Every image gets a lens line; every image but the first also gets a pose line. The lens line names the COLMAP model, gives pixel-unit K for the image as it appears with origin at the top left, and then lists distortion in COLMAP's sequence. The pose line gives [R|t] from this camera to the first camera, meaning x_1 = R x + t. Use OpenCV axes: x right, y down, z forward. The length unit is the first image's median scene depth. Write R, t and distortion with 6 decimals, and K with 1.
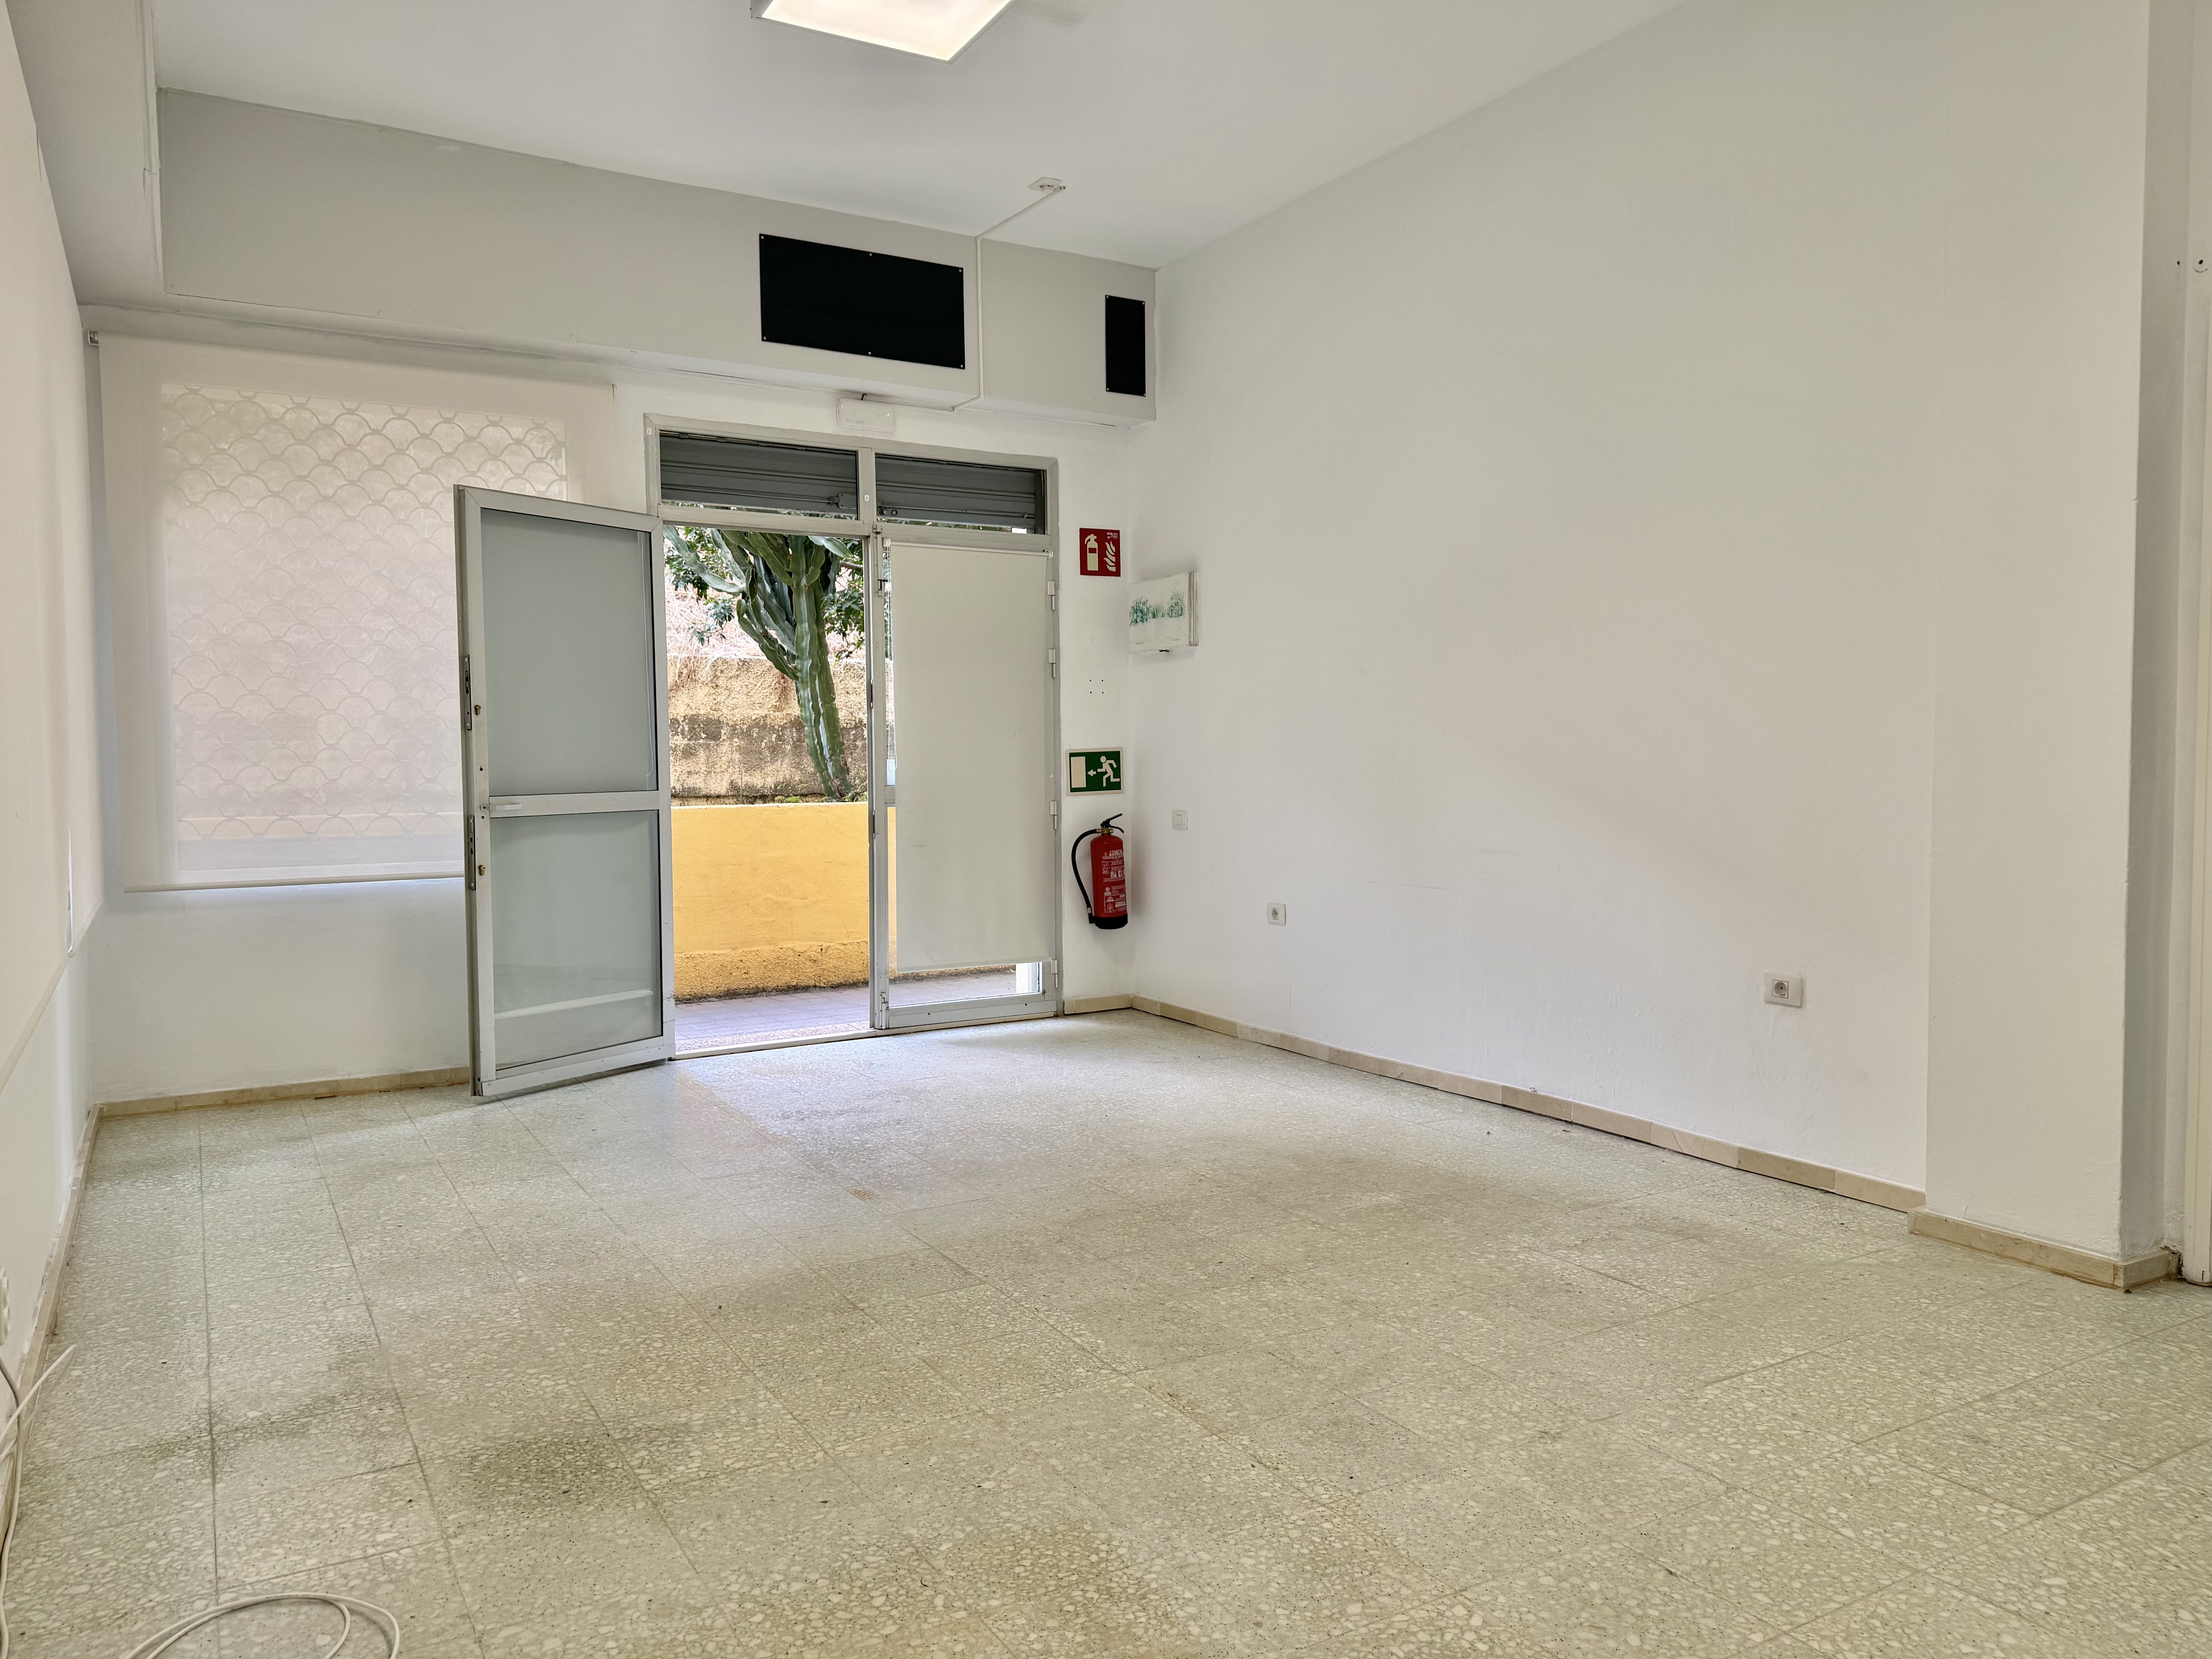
lens RADIAL K [[1547.5, 0, 1101.3], [0, 1547.5, 831.1], [0, 0, 1]] dist [0.128765, -0.192402]
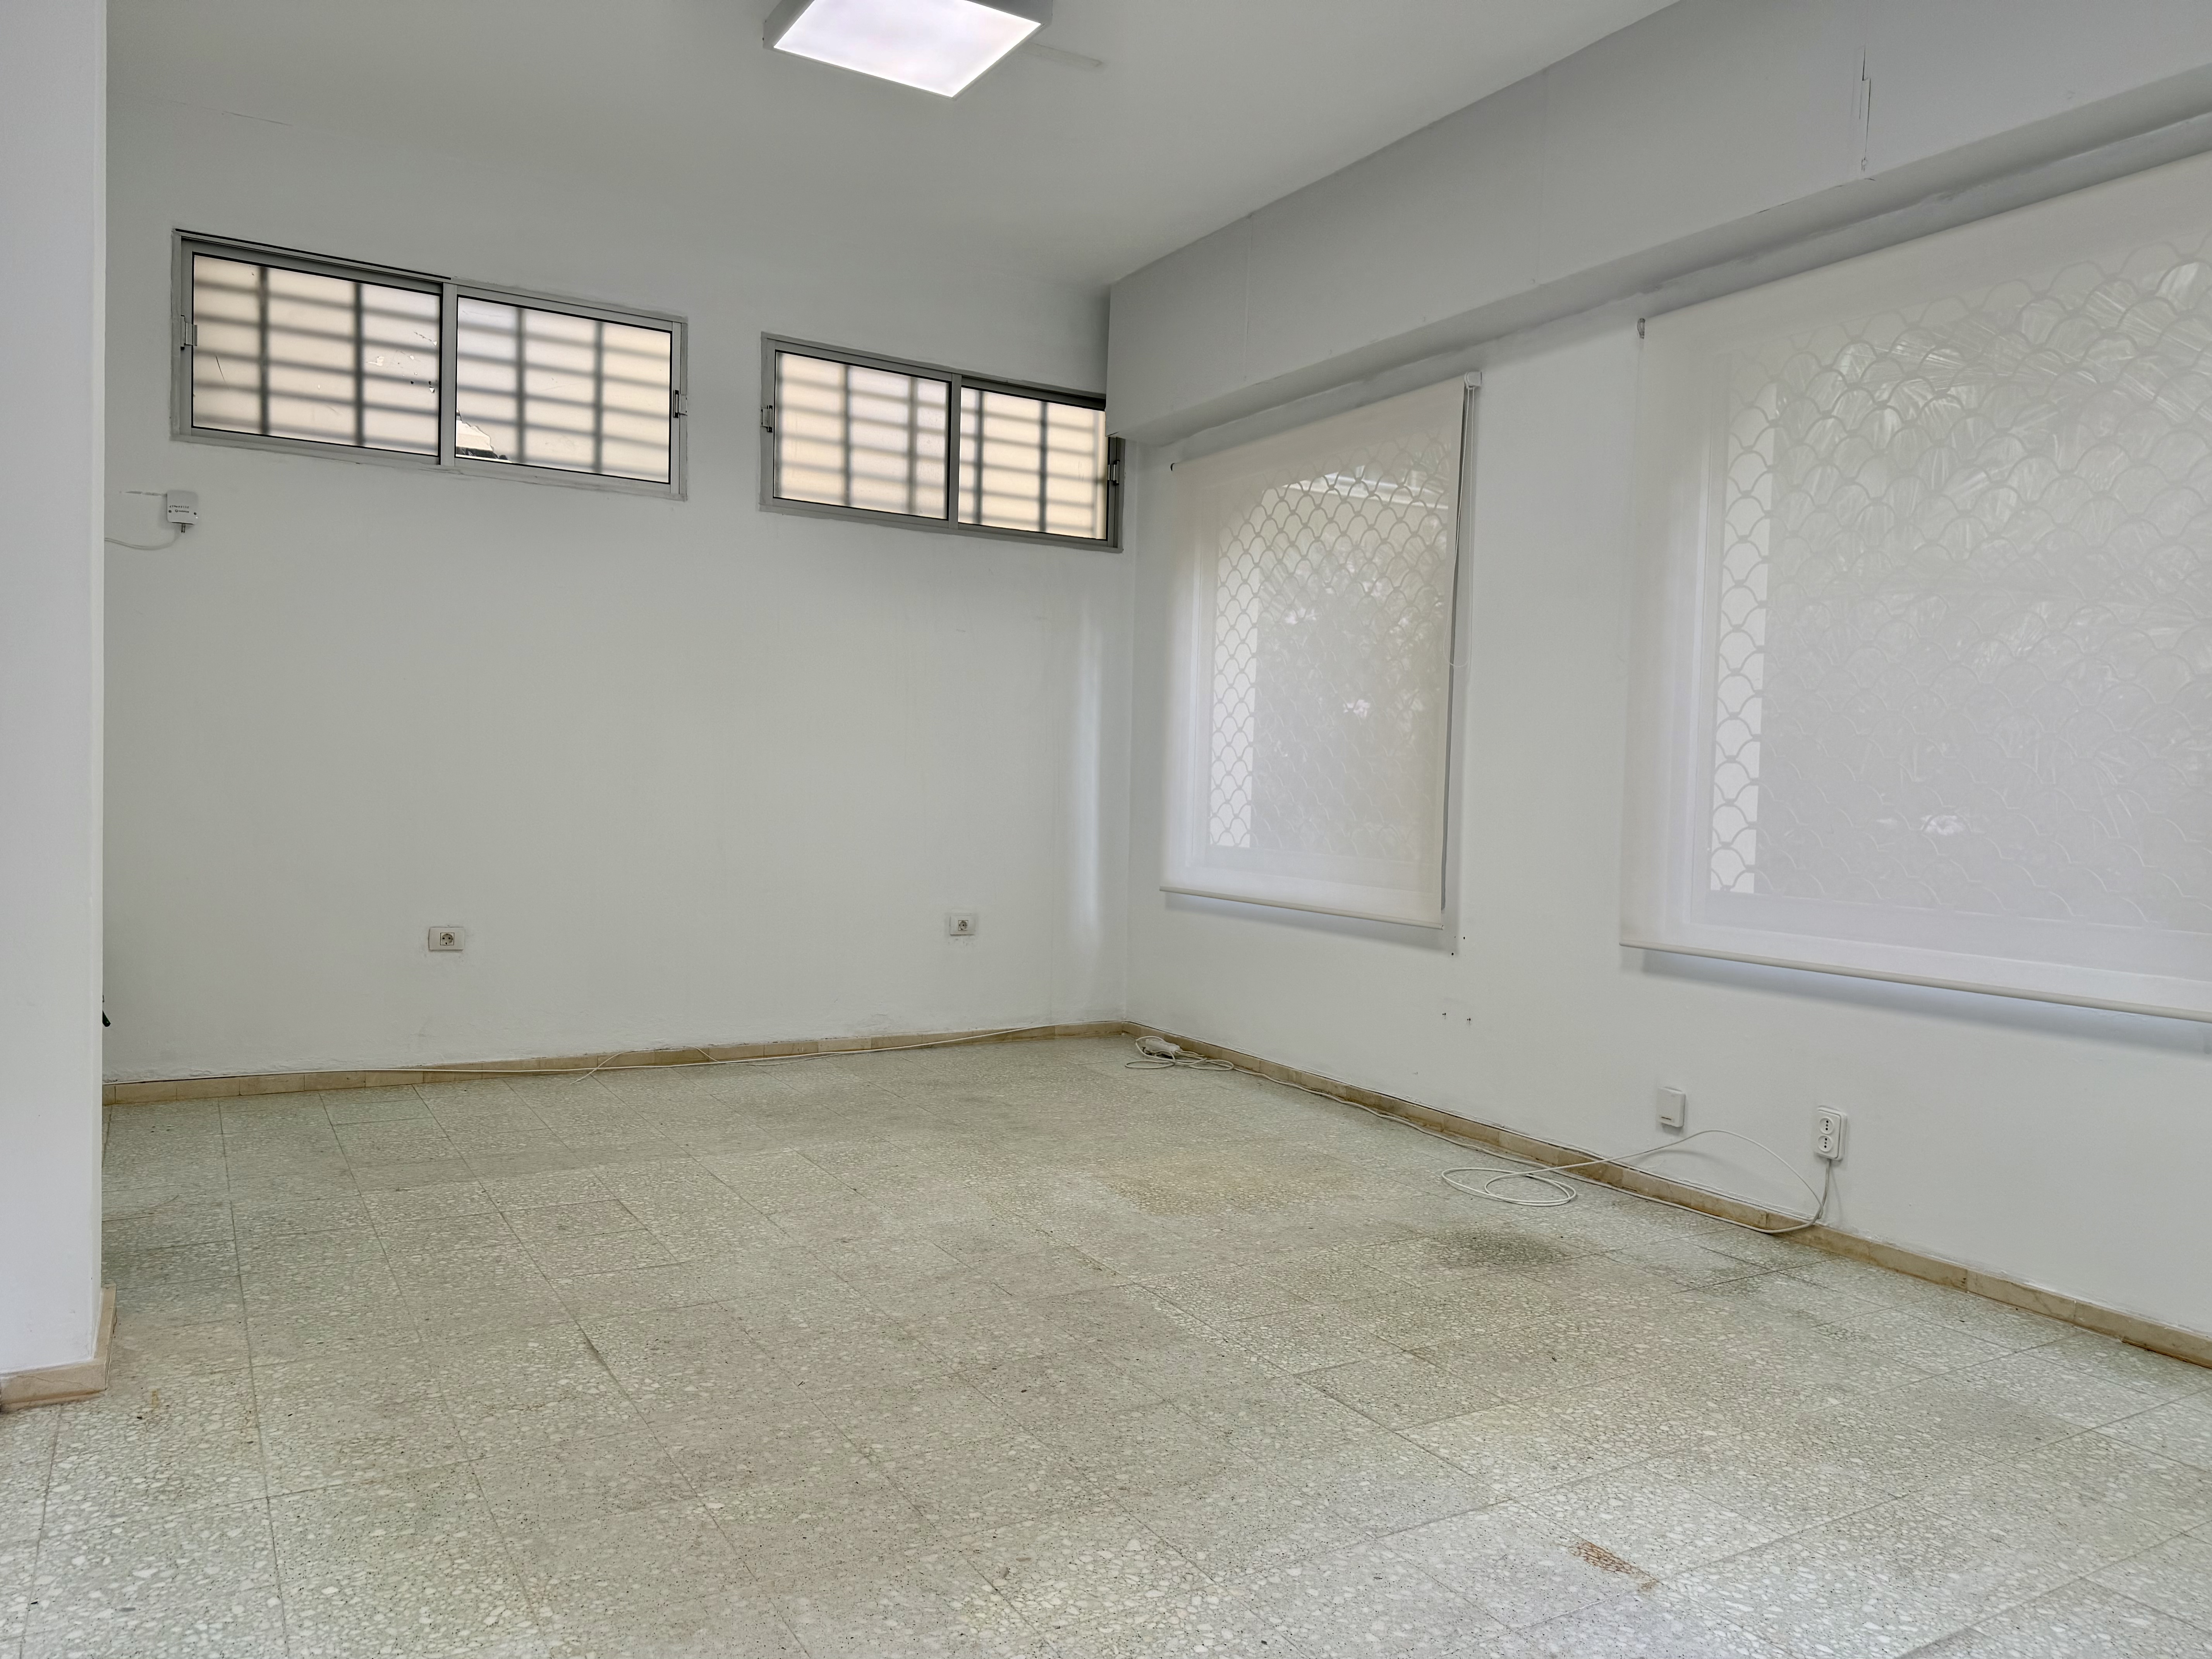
lens RADIAL K [[1547.5, 0, 1101.3], [0, 1547.5, 831.1], [0, 0, 1]] dist [0.128765, -0.192402]
pose [[-0.999776, -0.020058, -0.006735, 0.029425], [-0.020554, 0.996229, 0.084297, -0.057128], [0.005018, 0.084416, -0.996418, 1.131166]]
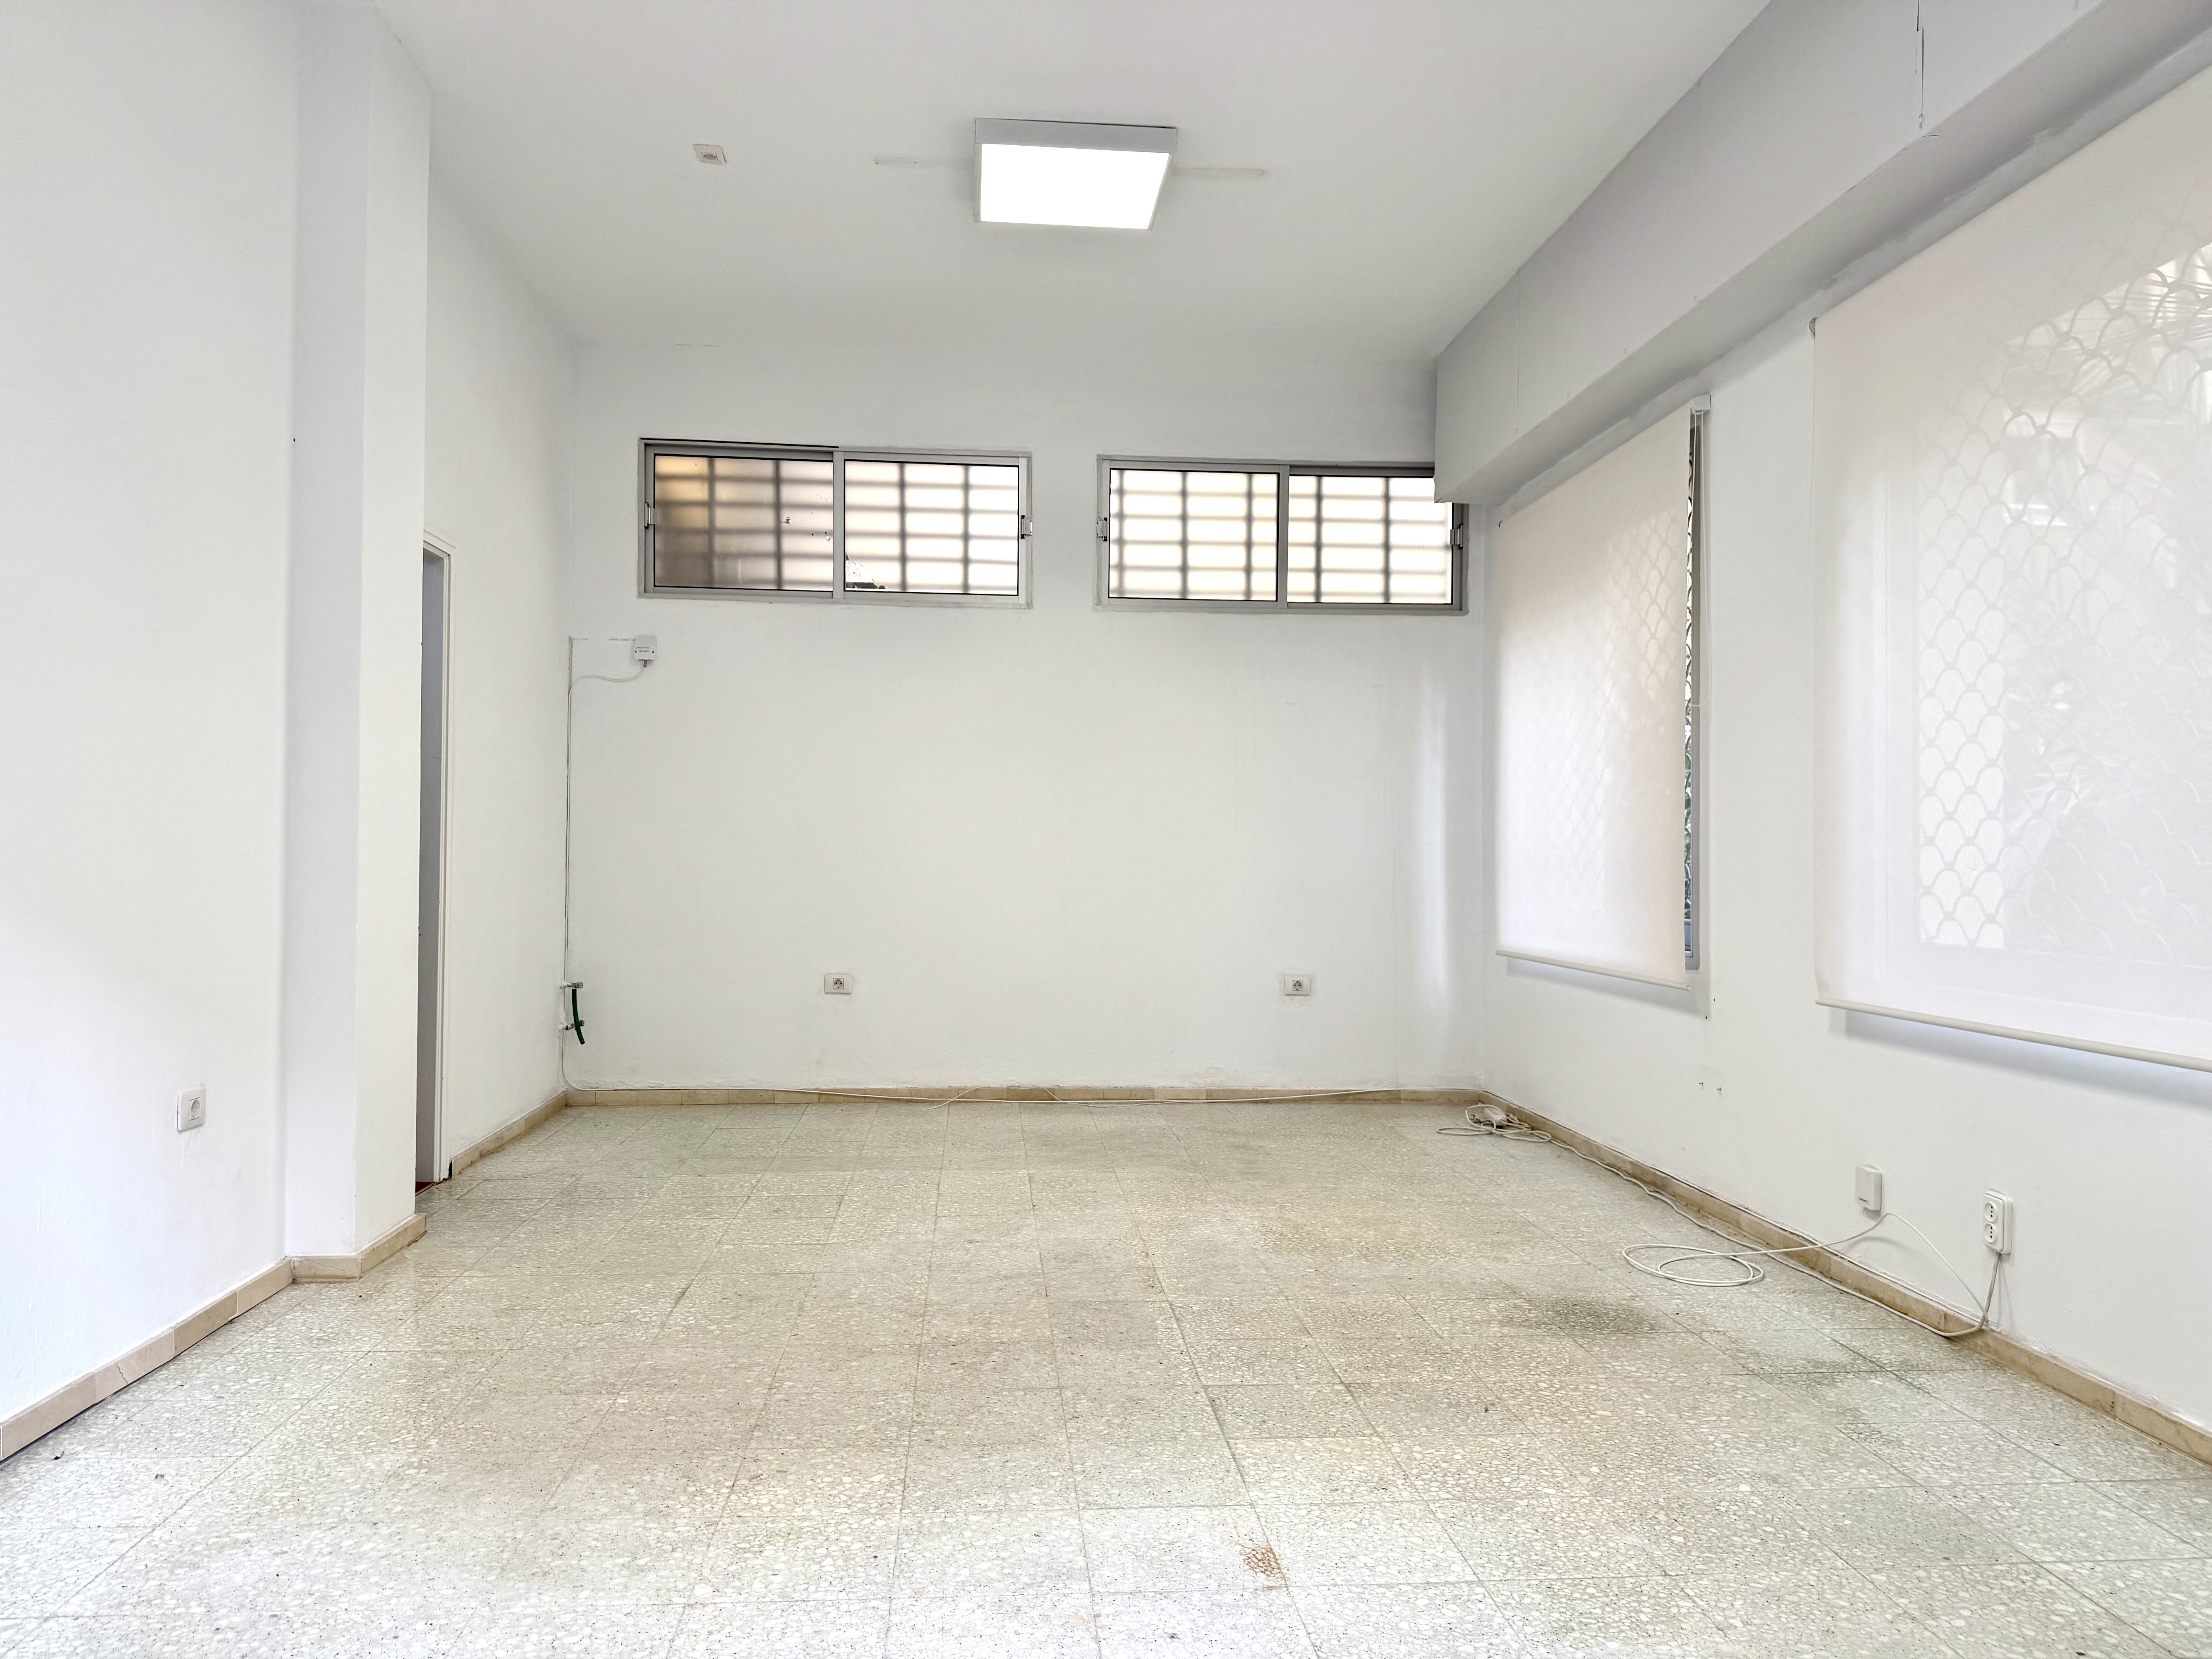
lens RADIAL K [[1547.5, 0, 1101.3], [0, 1547.5, 831.1], [0, 0, 1]] dist [0.128765, -0.192402]
pose [[-0.901815, 0.006949, 0.432067, -0.258545], [0.020429, 0.999438, 0.026564, -0.041820], [-0.431640, 0.032783, -0.901450, 1.127929]]
